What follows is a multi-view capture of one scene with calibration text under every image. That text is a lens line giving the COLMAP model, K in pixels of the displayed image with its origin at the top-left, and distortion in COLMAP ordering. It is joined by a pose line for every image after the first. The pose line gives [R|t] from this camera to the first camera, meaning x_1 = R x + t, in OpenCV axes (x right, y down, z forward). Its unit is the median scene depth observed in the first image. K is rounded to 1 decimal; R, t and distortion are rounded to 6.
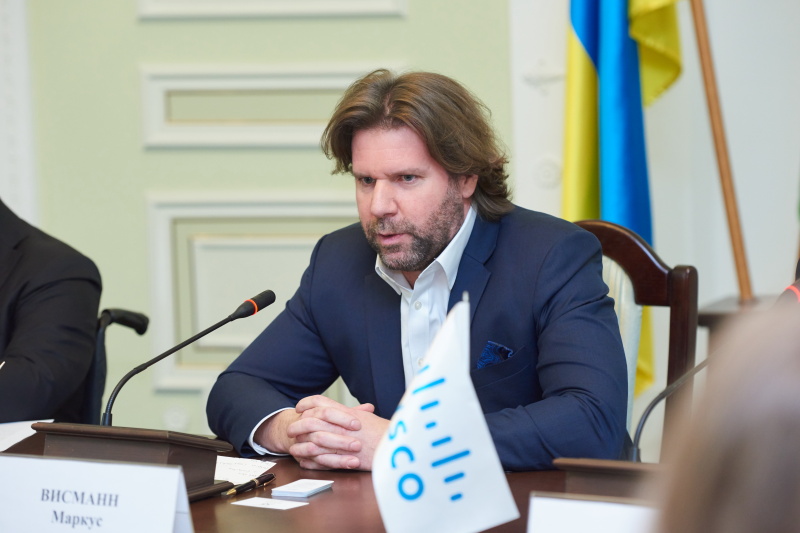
lens RADIAL K [[2978.1, 0, 401.5], [0, 2978.1, 269.3], [0, 0, 1]] dist [0.200917, 0.000000]
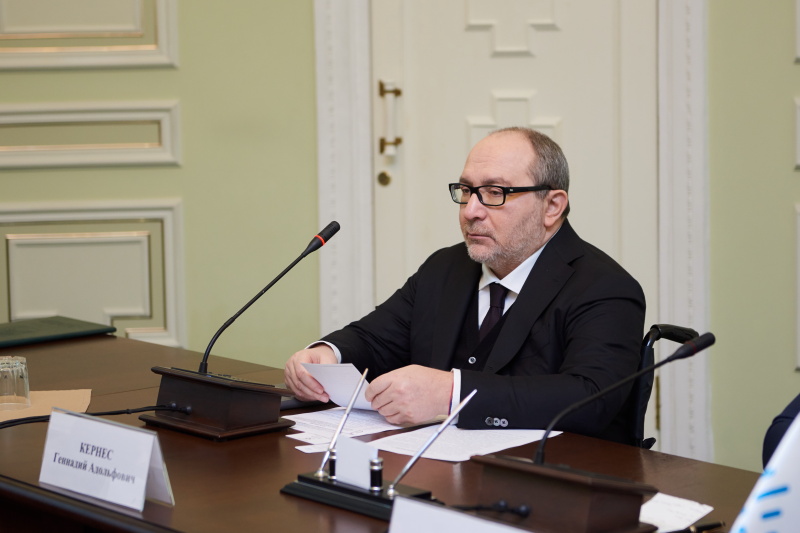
lens RADIAL K [[2093.3, 0, 398.0], [0, 2093.3, 241.7], [0, 0, 1]] dist [0.130614, 0.000000]
pose [[0.938591, 0.054775, -0.340655, 0.092550], [-0.050505, 0.998495, 0.021397, -0.036404], [0.341314, -0.002879, 0.939945, 0.274235]]
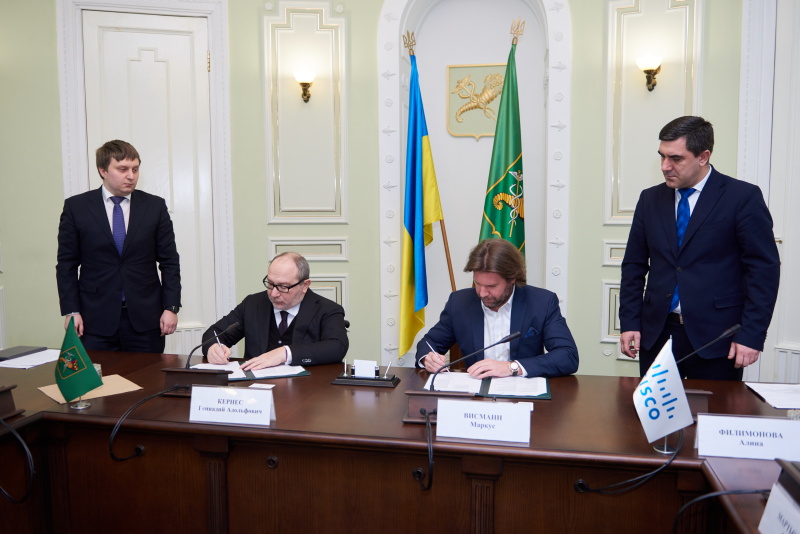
lens RADIAL K [[665.2, 0, 405.5], [0, 665.2, 263.9], [0, 0, 1]] dist [-0.015880, -0.016035]
pose [[0.954327, -0.002694, 0.298750, -0.285440], [0.009718, 0.999710, -0.022031, -0.033984], [-0.298604, 0.023928, 0.954077, 0.411883]]
